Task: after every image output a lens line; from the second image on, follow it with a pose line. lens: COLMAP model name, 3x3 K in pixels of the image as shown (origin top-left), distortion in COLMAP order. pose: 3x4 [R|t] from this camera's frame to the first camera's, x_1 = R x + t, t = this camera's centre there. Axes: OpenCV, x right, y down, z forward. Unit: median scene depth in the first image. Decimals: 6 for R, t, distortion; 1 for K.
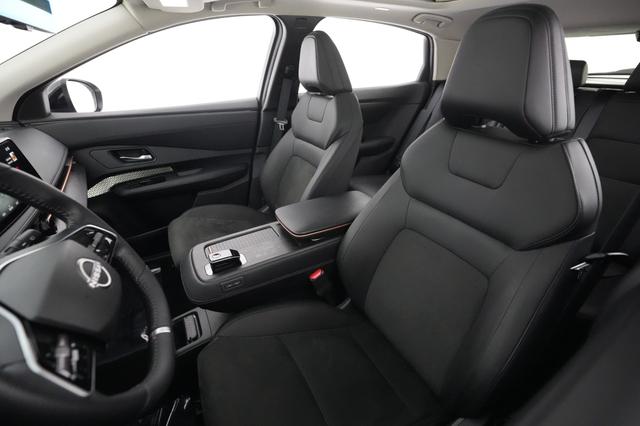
lens RADIAL K [[301.7, 0, 320.0], [0, 301.7, 213.0], [0, 0, 1]] dist [-0.004187, -0.000063]
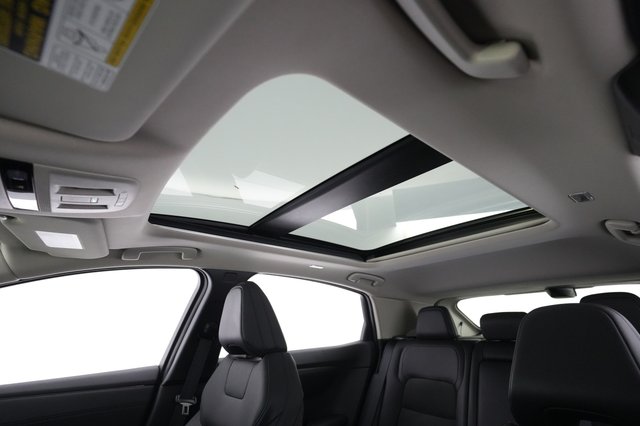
lens RADIAL K [[301.7, 0, 320.0], [0, 301.7, 213.0], [0, 0, 1]] dist [-0.004187, -0.000063]
pose [[0.982202, 0.054957, 0.179609, 0.026637], [0.096959, 0.670631, -0.735427, -0.058037], [-0.160868, 0.739753, 0.653366, 0.193878]]
